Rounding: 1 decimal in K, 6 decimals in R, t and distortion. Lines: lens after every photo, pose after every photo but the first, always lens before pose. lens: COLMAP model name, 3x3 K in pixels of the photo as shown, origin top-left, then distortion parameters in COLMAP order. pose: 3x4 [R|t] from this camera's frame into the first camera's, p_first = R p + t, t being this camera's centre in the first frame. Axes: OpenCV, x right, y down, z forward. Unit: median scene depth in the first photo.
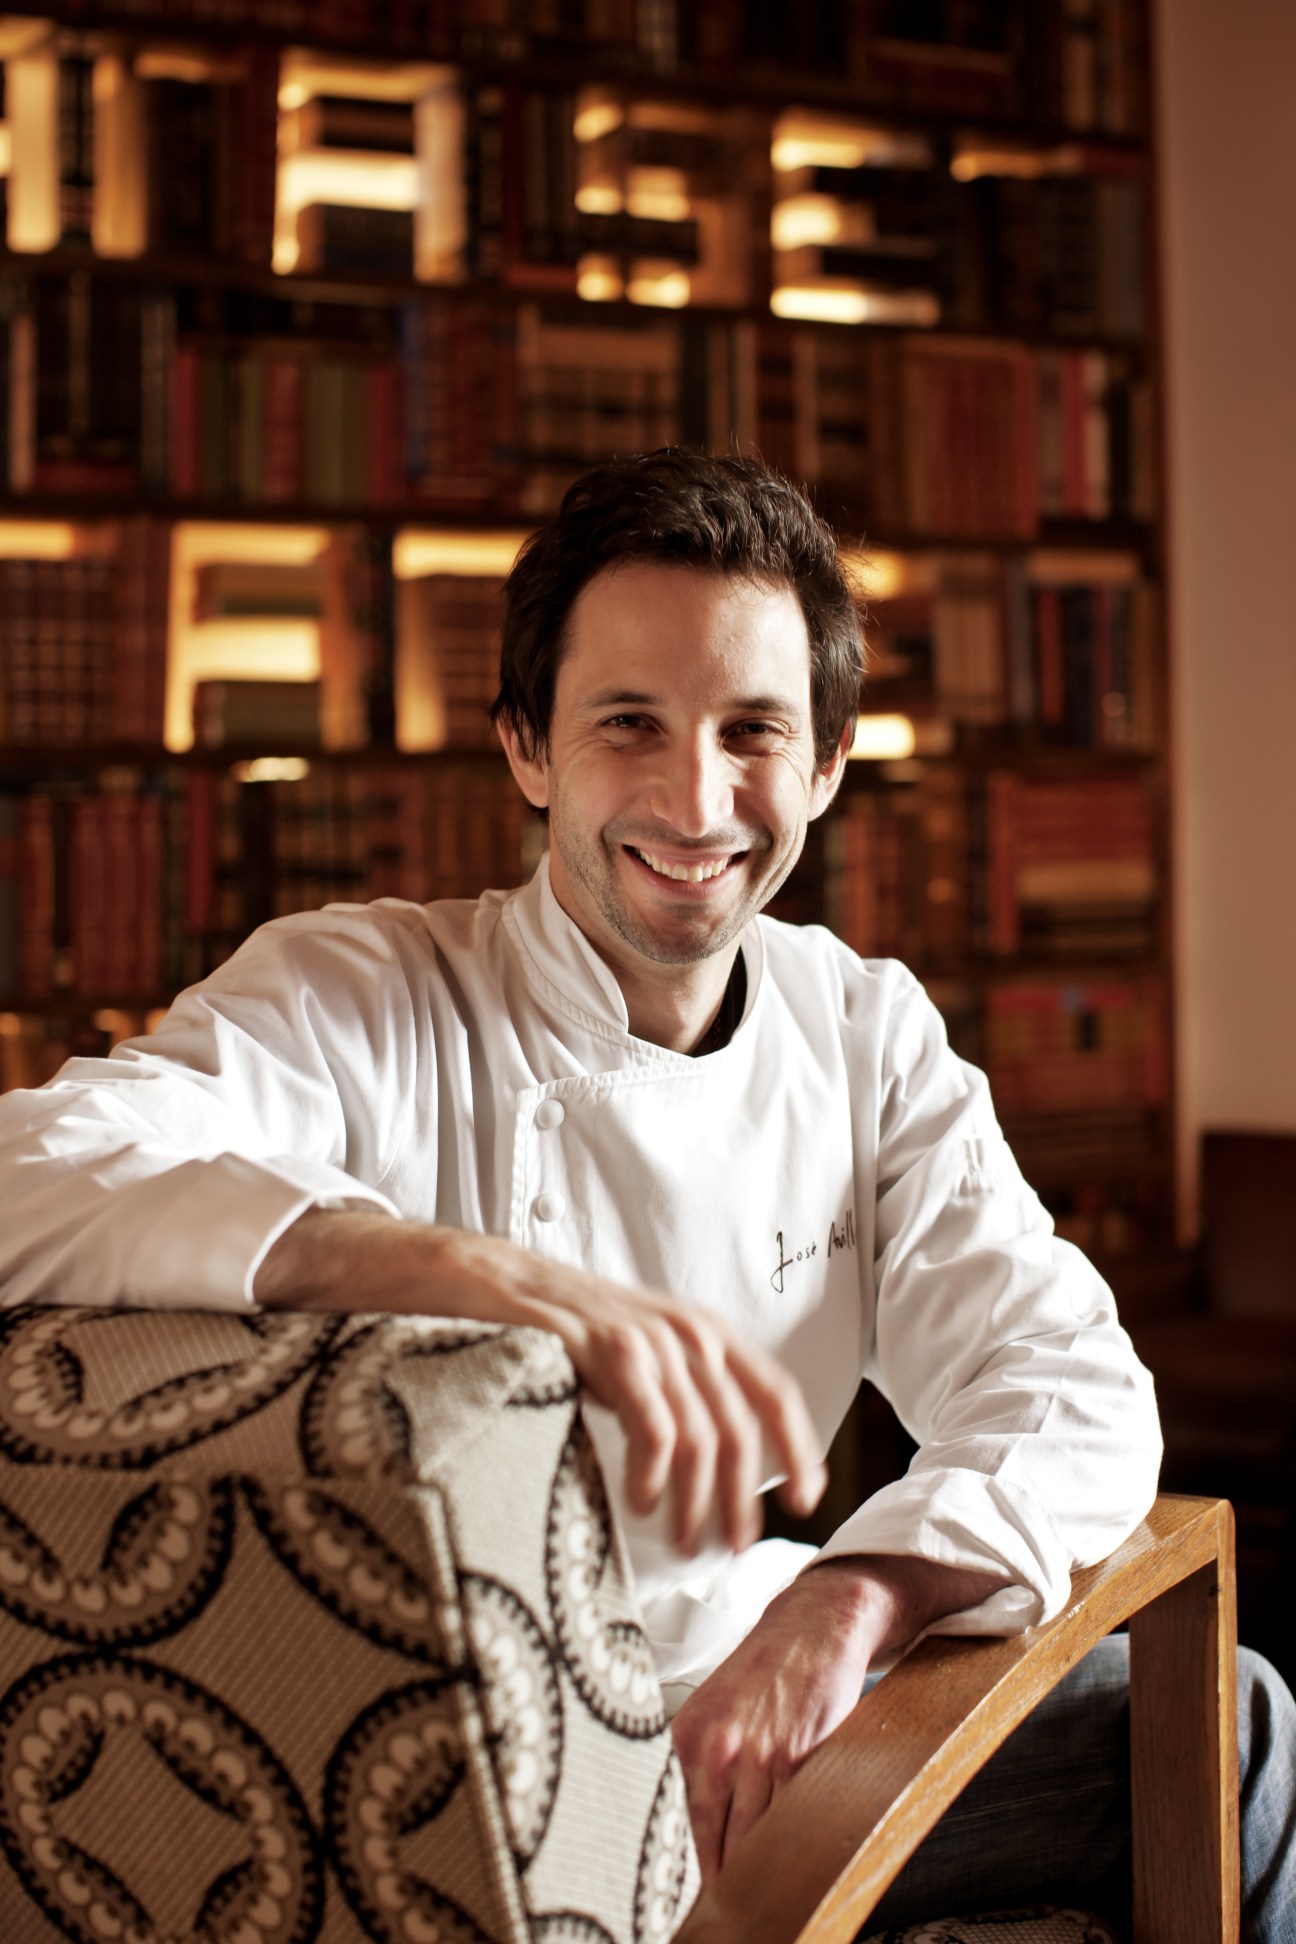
lens RADIAL K [[3174.4, 0, 648.0], [0, 3174.4, 972.0], [0, 0, 1]] dist [-0.207905, 0.026256]
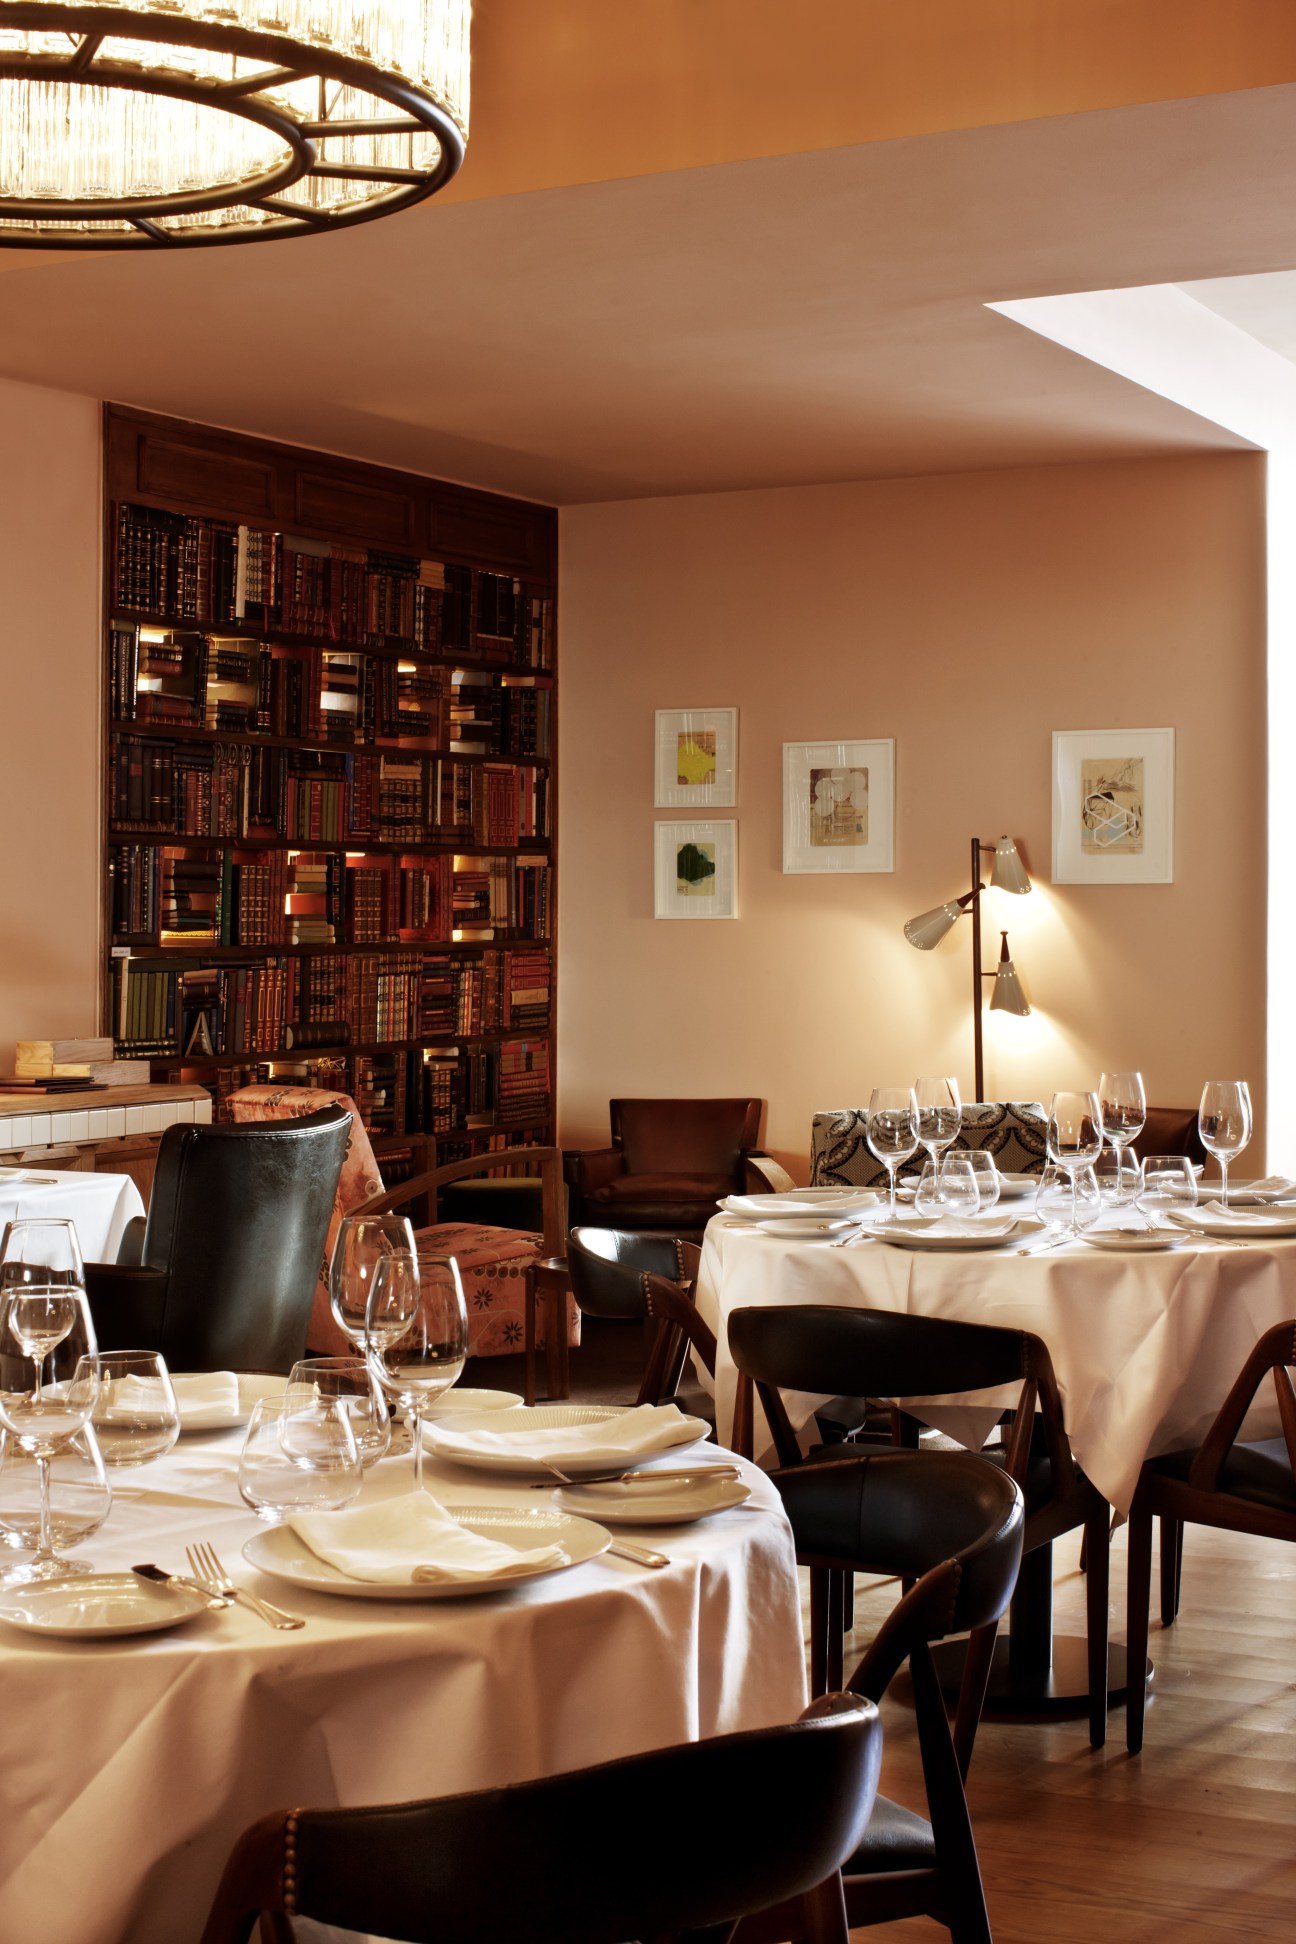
lens RADIAL K [[3913.9, 0, 648.0], [0, 3913.9, 972.0], [0, 0, 1]] dist [-0.007380, -0.002090]
pose [[0.796073, -0.008677, 0.605138, -1.545785], [0.014009, 0.999894, -0.004091, -0.033978], [-0.605038, 0.011734, 0.796110, -1.345707]]
